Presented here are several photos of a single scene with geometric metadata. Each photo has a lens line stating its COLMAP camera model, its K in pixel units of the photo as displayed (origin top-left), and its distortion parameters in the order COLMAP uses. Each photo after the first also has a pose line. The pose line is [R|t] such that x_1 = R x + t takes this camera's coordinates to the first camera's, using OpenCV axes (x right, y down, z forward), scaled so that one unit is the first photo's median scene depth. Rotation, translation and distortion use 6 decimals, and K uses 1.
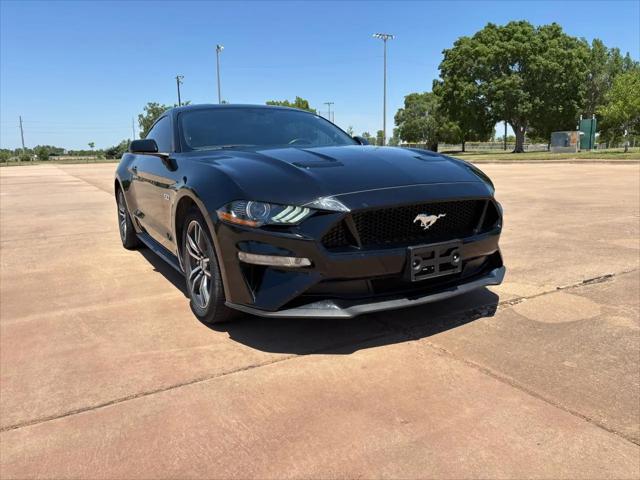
lens RADIAL K [[484.8, 0, 317.9], [0, 484.8, 242.5], [0, 0, 1]] dist [0.036489, -0.036636]
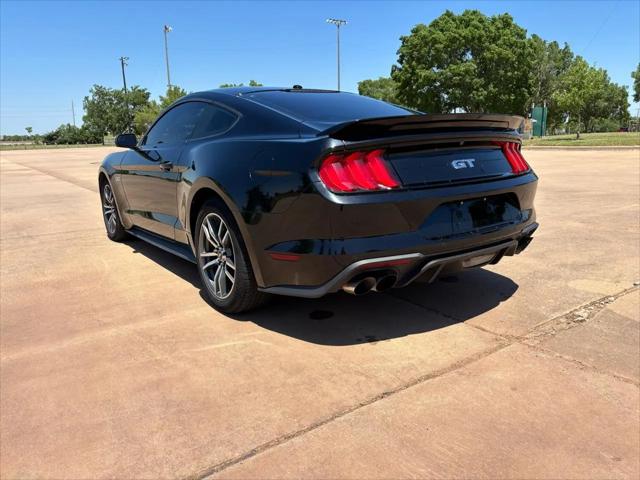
lens RADIAL K [[484.8, 0, 320.1], [0, 484.8, 235.1], [0, 0, 1]] dist [0.036489, -0.036636]
pose [[0.994370, -0.020280, 0.104010, -0.113406], [0.018791, 0.999707, 0.015277, -0.015322], [-0.104289, -0.013236, 0.994459, 0.047727]]
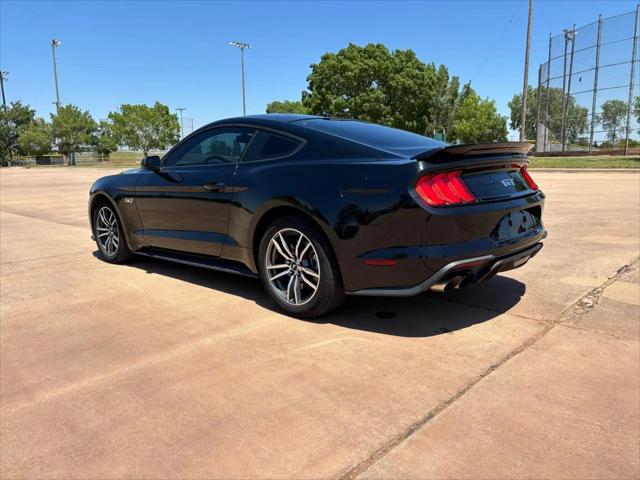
lens RADIAL K [[484.8, 0, 320.7], [0, 484.8, 241.6], [0, 0, 1]] dist [0.036489, -0.036636]
pose [[0.953665, -0.045073, 0.297476, -0.271980], [0.050132, 0.998698, -0.009396, -0.011162], [-0.296666, 0.023874, 0.954683, 0.022426]]
